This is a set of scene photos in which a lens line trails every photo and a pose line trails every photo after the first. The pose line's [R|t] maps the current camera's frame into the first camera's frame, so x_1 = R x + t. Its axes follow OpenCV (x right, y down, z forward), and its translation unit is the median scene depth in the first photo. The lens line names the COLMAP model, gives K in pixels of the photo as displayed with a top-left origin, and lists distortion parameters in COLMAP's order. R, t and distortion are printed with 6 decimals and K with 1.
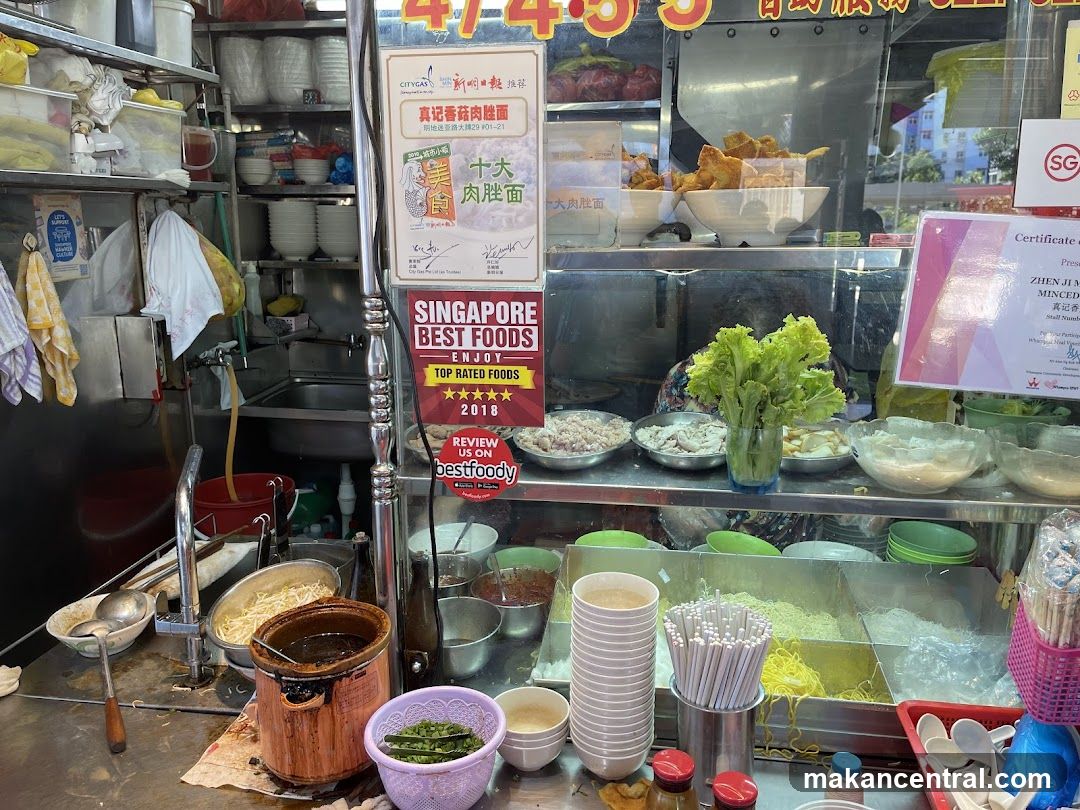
lens RADIAL K [[815.0, 0, 540.6], [0, 815.0, 409.1], [0, 0, 1]] dist [0.074930, -0.118722]
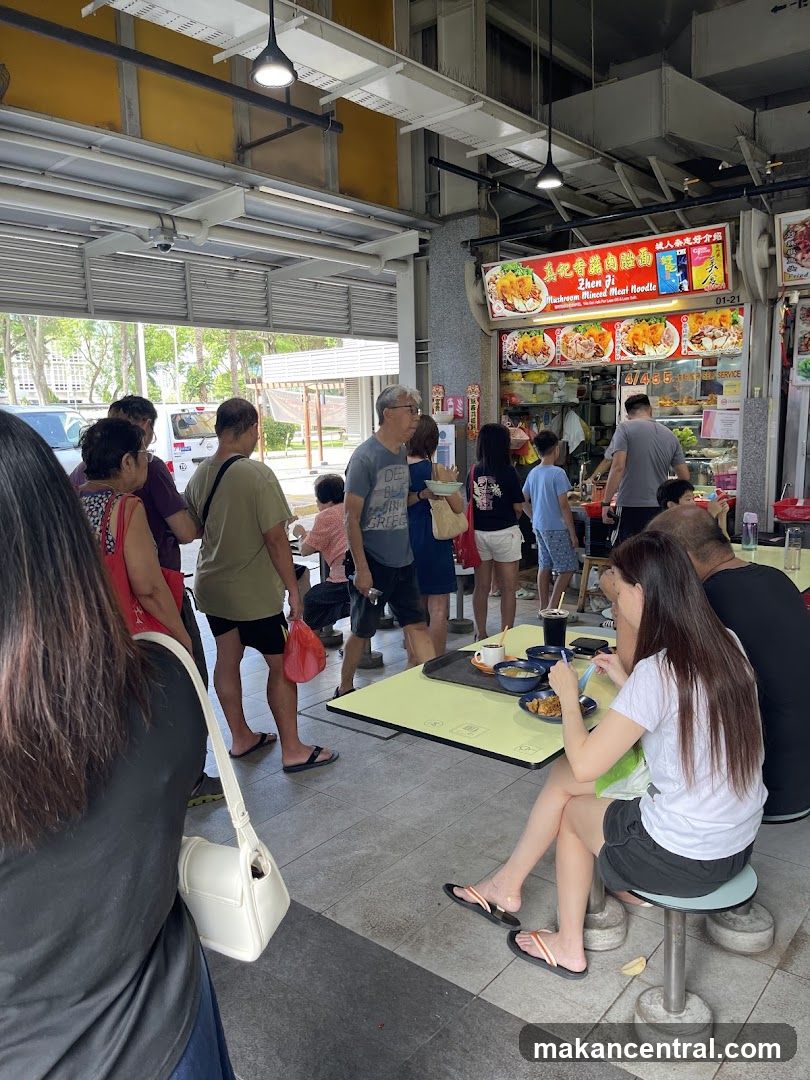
lens RADIAL K [[815.0, 0, 409.7], [0, 815.0, 536.9], [0, 0, 1]] dist [0.074930, -0.118722]
pose [[0.862380, 0.054923, -0.503273, 1.546992], [-0.087712, 0.995273, -0.041683, 1.059893], [0.498605, 0.080090, 0.863122, -4.886753]]
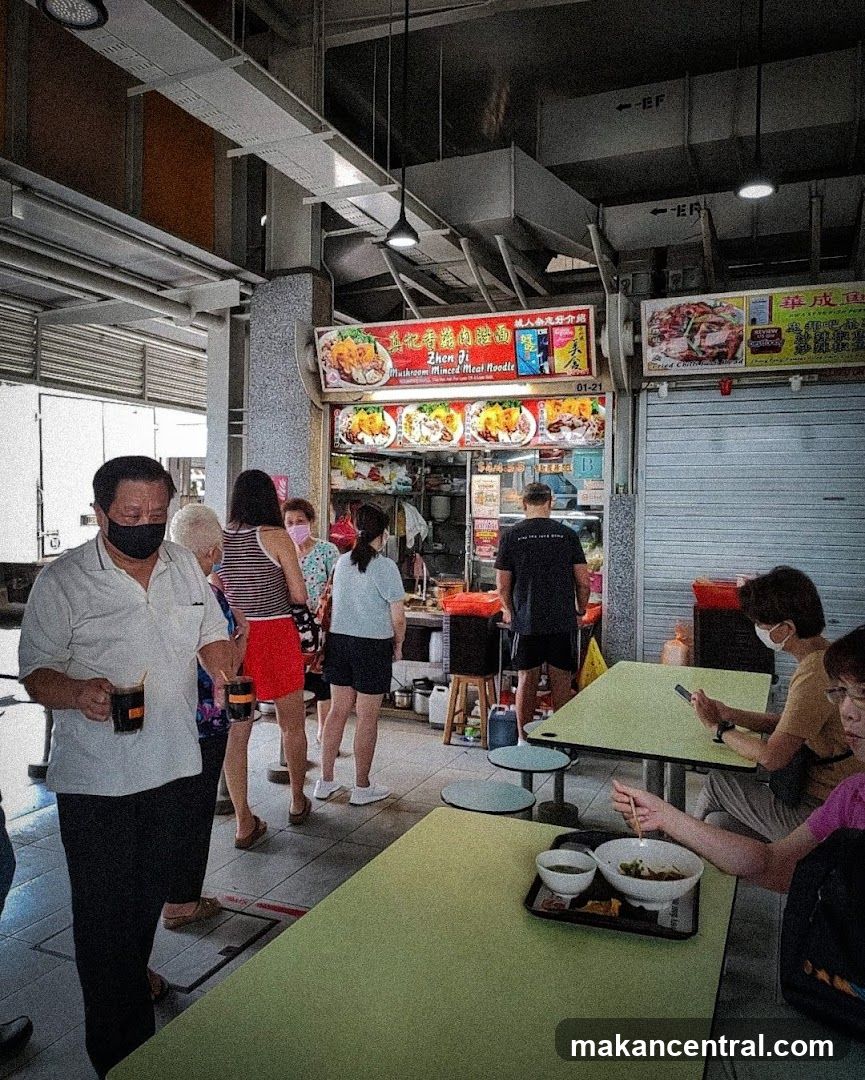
lens RADIAL K [[837.1, 0, 447.1], [0, 837.1, 500.2], [0, 0, 1]] dist [0.039940, 0.002928]
pose [[0.971841, 0.017036, -0.235021, 0.926330], [-0.072372, 0.970755, -0.228904, 0.985462], [0.224248, 0.239467, 0.944652, -4.130964]]
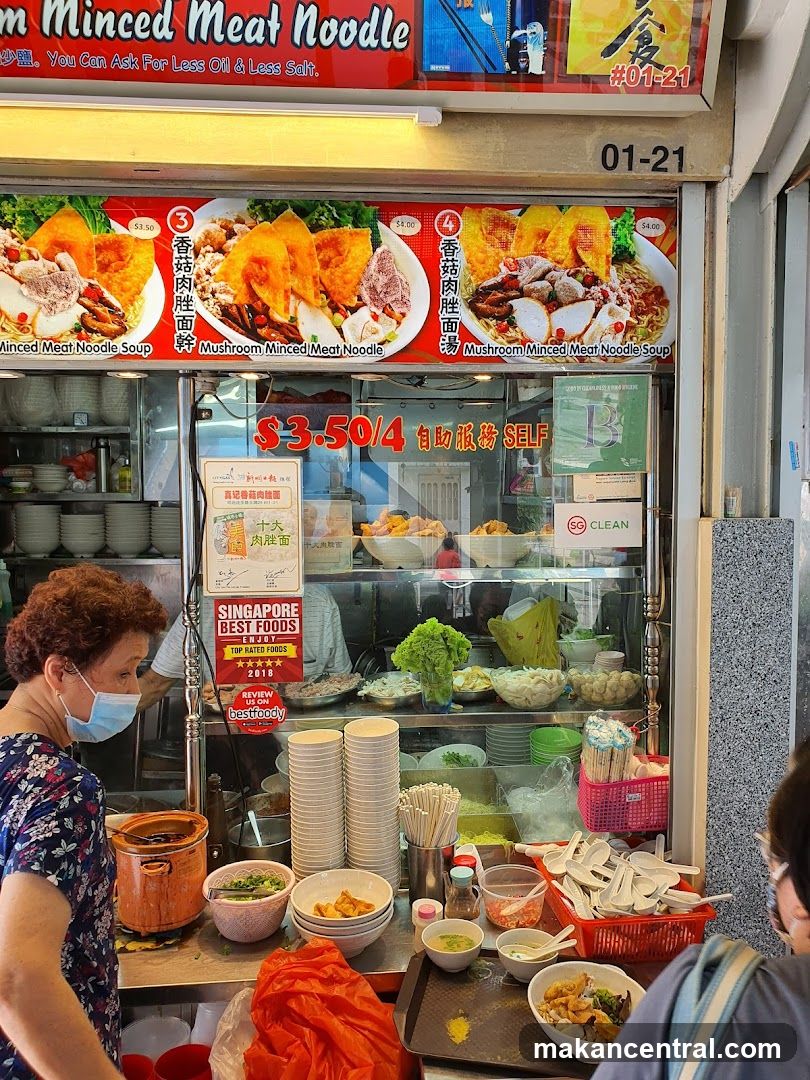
lens RADIAL K [[845.6, 0, 415.0], [0, 845.6, 546.6], [0, 0, 1]] dist [0.004168, 0.015718]
pose [[0.971939, -0.017113, 0.234611, -0.164267], [0.054050, 0.986913, -0.151927, 0.022675], [-0.228941, 0.160345, 0.960144, -0.674029]]
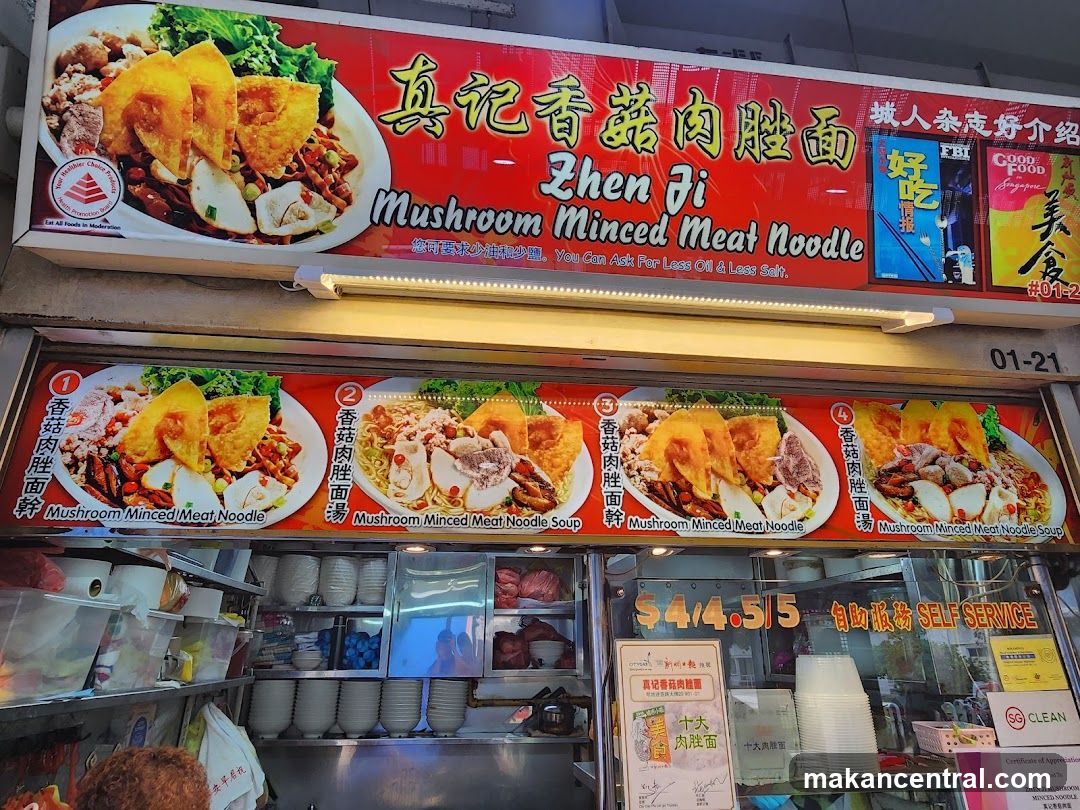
lens RADIAL K [[612.6, 0, 536.8], [0, 612.6, 418.5], [0, 0, 1]] dist [0.003775, -0.002776]
pose [[0.957793, 0.101740, 0.268854, -0.648829], [0.067901, 0.828734, -0.555508, -0.147384], [-0.279326, 0.550317, 0.786847, -0.080517]]
